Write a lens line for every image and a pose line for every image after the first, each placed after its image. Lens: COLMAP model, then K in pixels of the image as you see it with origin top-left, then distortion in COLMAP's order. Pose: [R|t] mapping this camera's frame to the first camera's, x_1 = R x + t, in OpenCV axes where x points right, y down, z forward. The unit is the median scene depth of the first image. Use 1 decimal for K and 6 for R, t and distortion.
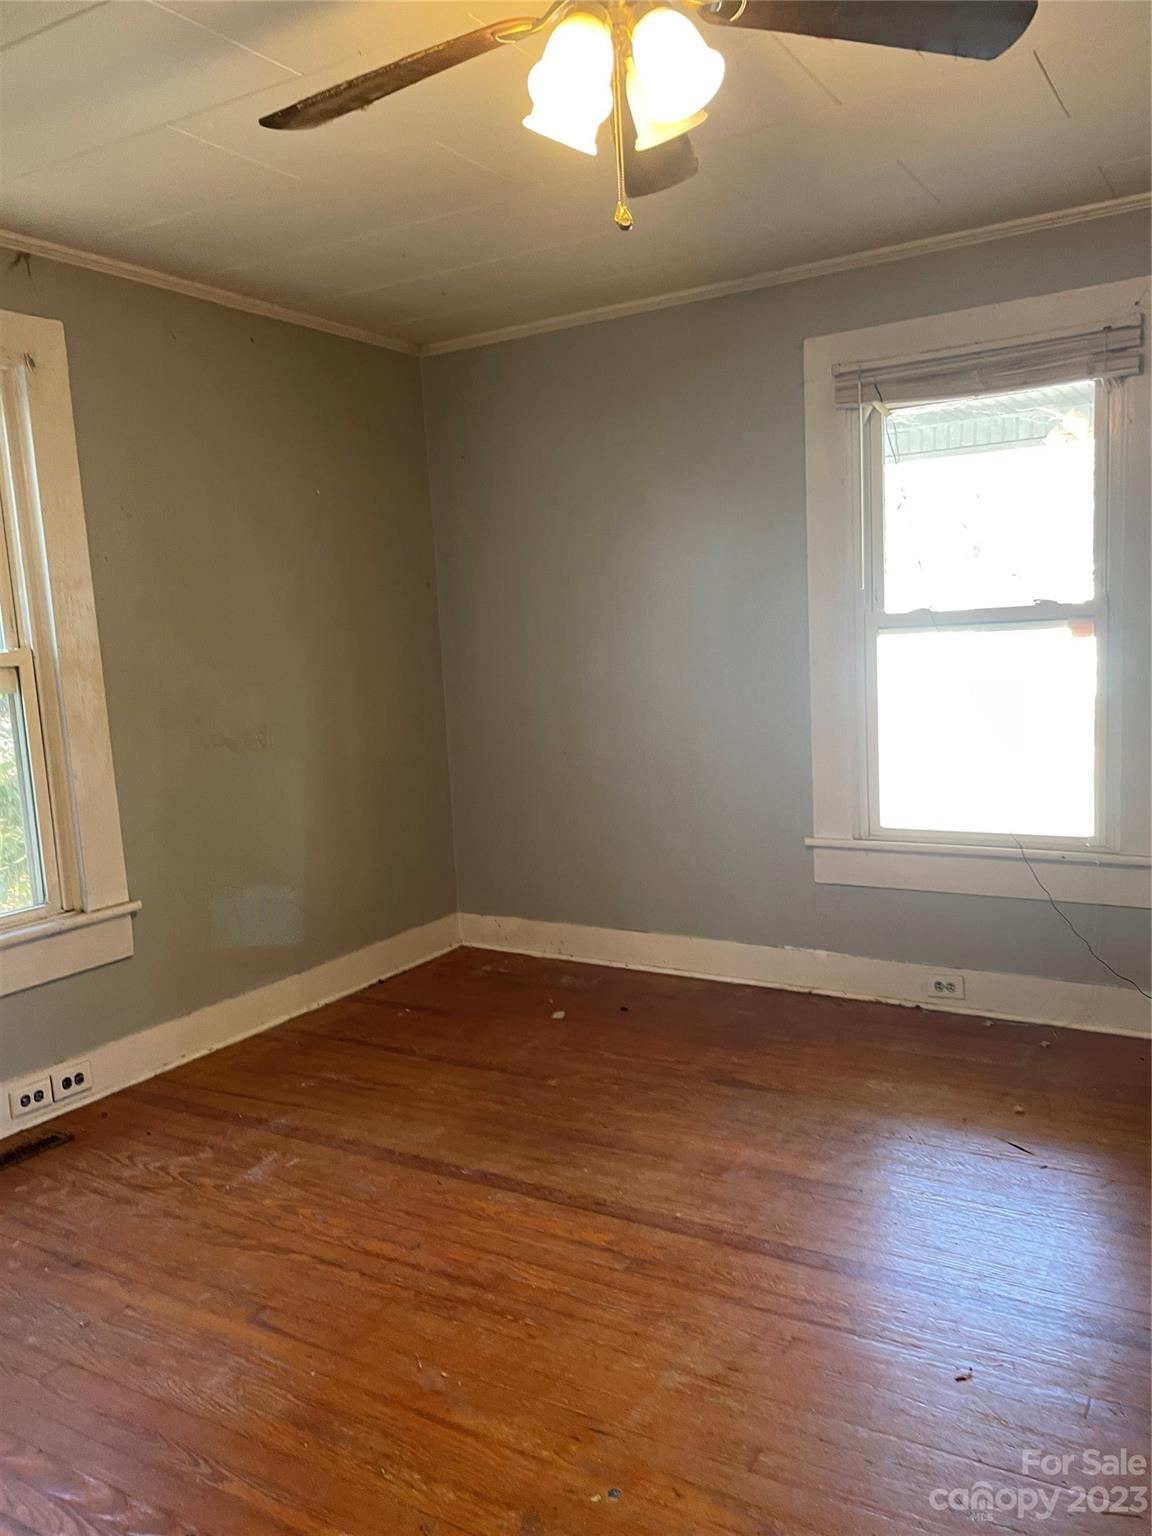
lens RADIAL K [[1154.0, 0, 578.7], [0, 1154.0, 772.9], [0, 0, 1]] dist [0.092201, -0.104693]
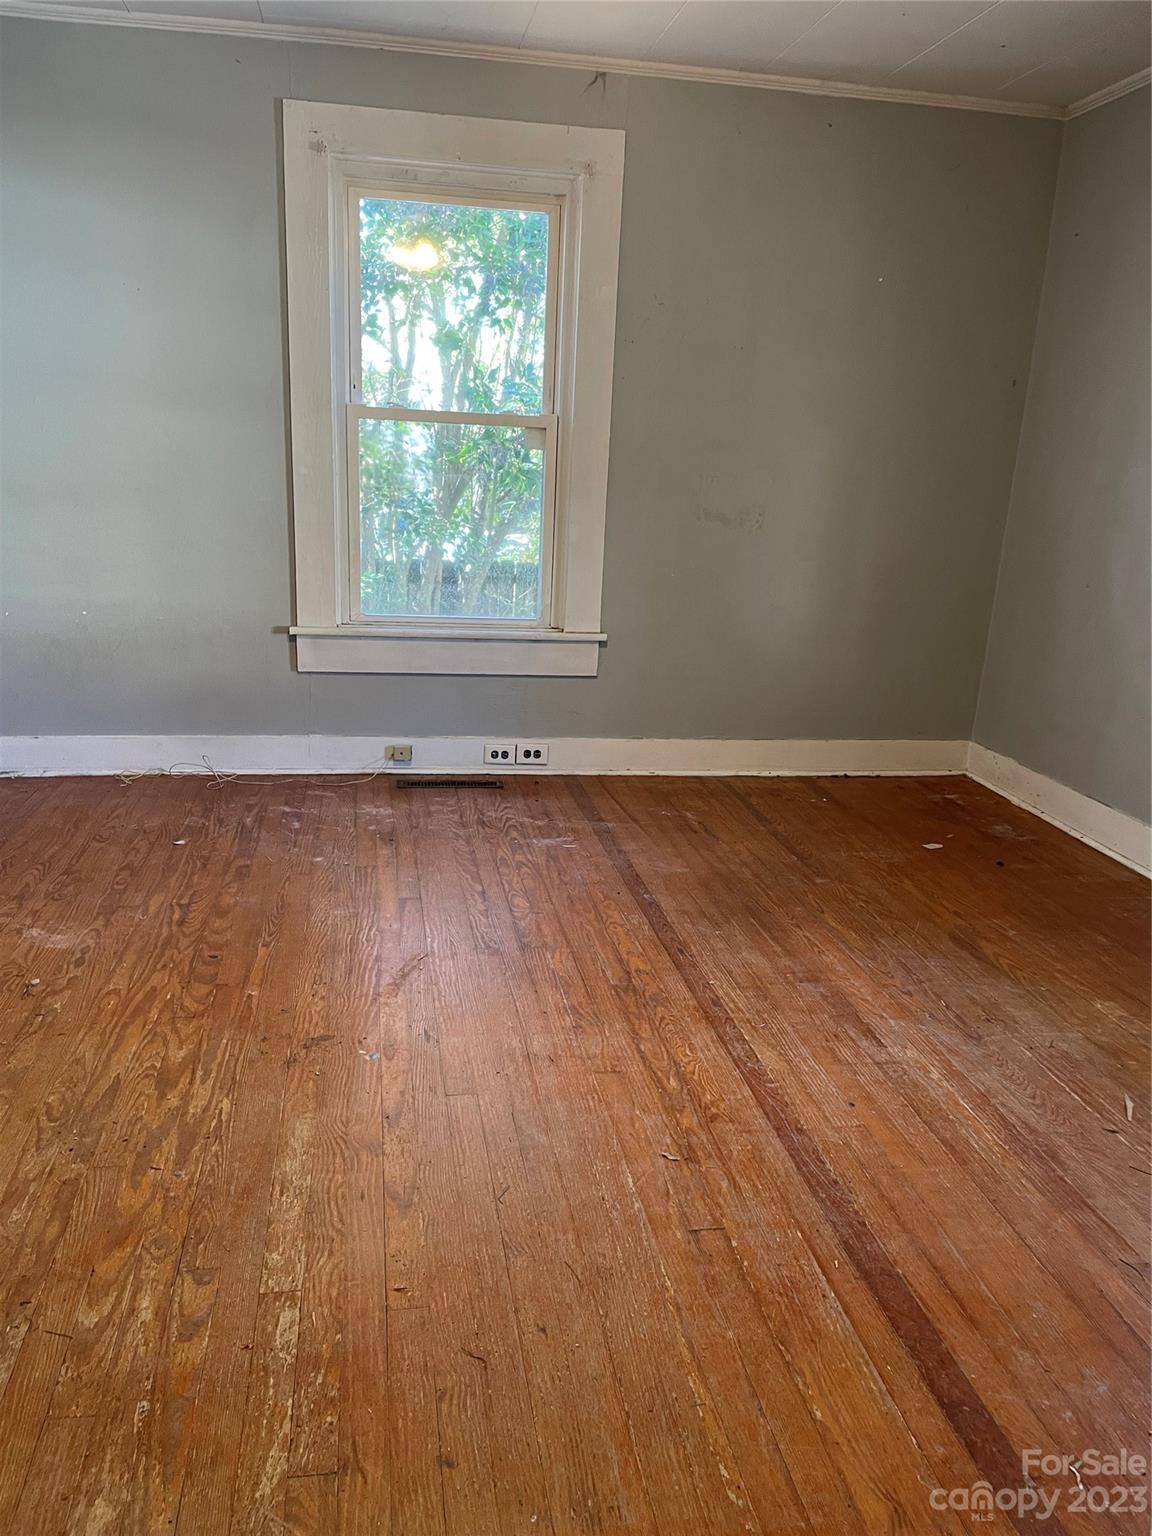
lens RADIAL K [[1154.0, 0, 574.6], [0, 1154.0, 767.6], [0, 0, 1]] dist [0.092201, -0.104693]
pose [[0.647239, 0.271185, -0.712419, 0.534698], [-0.172081, 0.962435, 0.210018, -0.005735], [0.742611, -0.013338, 0.669591, 0.157728]]
